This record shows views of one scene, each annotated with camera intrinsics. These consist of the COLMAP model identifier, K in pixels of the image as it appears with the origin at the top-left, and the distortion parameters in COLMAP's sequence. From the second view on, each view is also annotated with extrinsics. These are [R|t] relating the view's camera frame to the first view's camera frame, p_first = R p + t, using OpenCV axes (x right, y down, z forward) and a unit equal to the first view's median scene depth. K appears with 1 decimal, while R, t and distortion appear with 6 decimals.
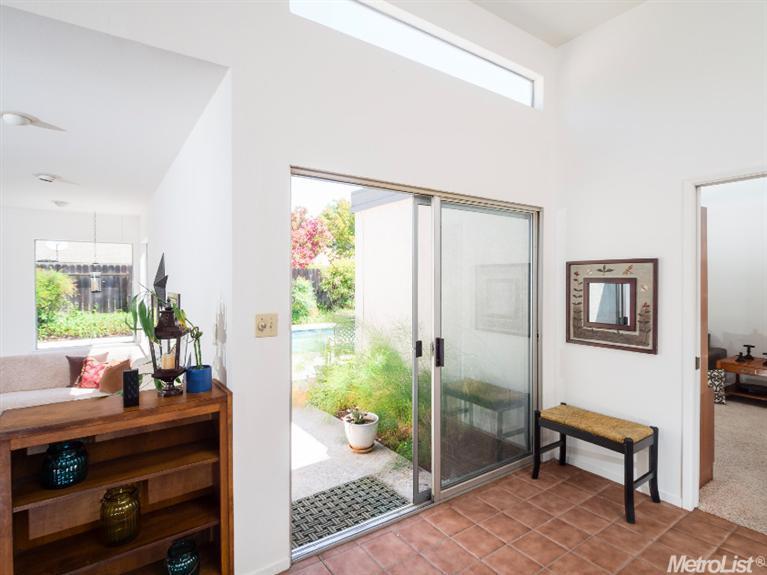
lens RADIAL K [[397.5, 0, 383.5], [0, 397.5, 287.5], [0, 0, 1]] dist [-0.003850, -0.001111]
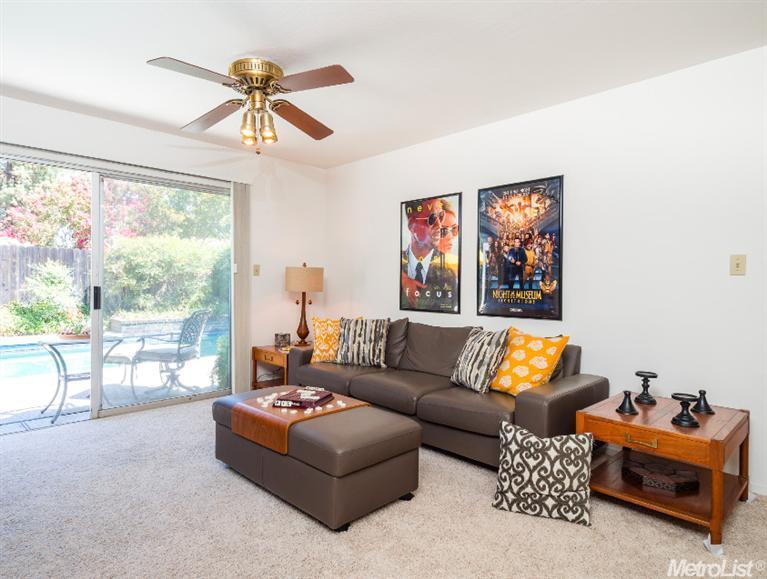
lens RADIAL K [[462.6, 0, 383.5], [0, 462.6, 289.5], [0, 0, 1]] dist [0.001243, -0.000046]
pose [[0.983358, 0.005346, 0.181601, 0.834312], [-0.005297, 0.999986, -0.000752, 0.082475], [-0.181602, -0.000222, 0.983372, 0.837507]]
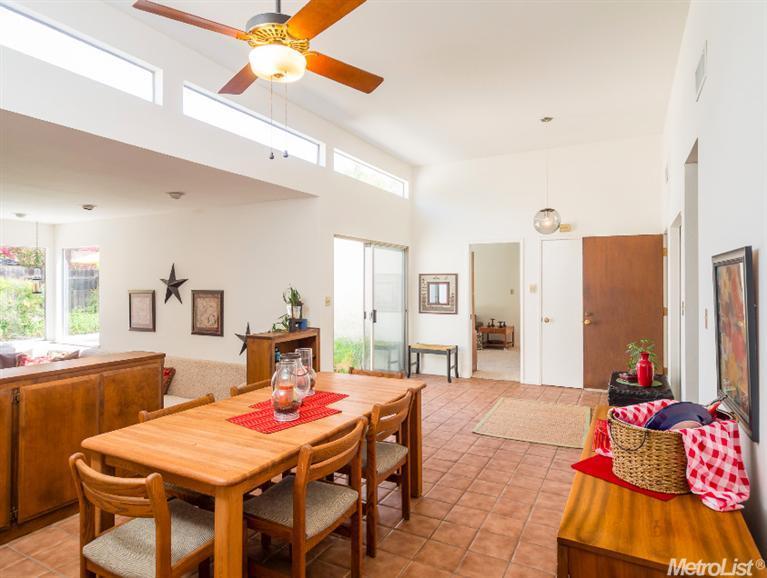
lens RADIAL K [[462.6, 0, 383.5], [0, 462.6, 289.0], [0, 0, 1]] dist [0.001243, -0.000046]
pose [[0.881632, -0.000962, 0.471937, -0.824268], [0.001515, 0.999999, -0.000790, 0.015767], [-0.471936, 0.001412, 0.881632, -1.007255]]
